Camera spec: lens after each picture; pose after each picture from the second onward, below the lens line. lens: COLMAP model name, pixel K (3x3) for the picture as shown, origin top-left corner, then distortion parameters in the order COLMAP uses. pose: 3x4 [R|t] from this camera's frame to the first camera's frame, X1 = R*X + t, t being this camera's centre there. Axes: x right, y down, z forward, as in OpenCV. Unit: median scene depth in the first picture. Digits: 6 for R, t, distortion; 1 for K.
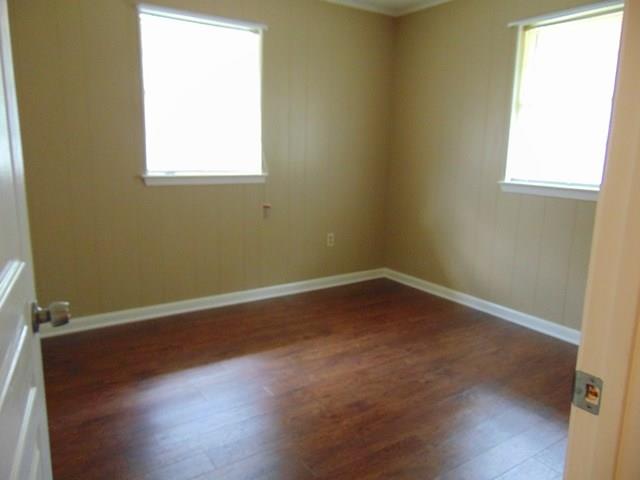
lens RADIAL K [[468.9, 0, 320.0], [0, 468.9, 240.0], [0, 0, 1]] dist [-0.005102, 0.005595]
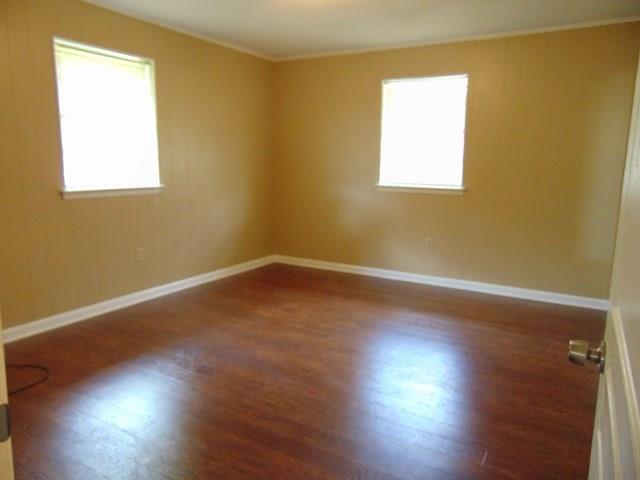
lens RADIAL K [[468.9, 0, 320.0], [0, 468.9, 240.0], [0, 0, 1]] dist [-0.005102, 0.005595]
pose [[0.906057, -0.081309, 0.415269, -0.283285], [0.087864, 0.996127, 0.003335, 0.025585], [-0.413932, 0.033465, 0.909692, -0.230088]]
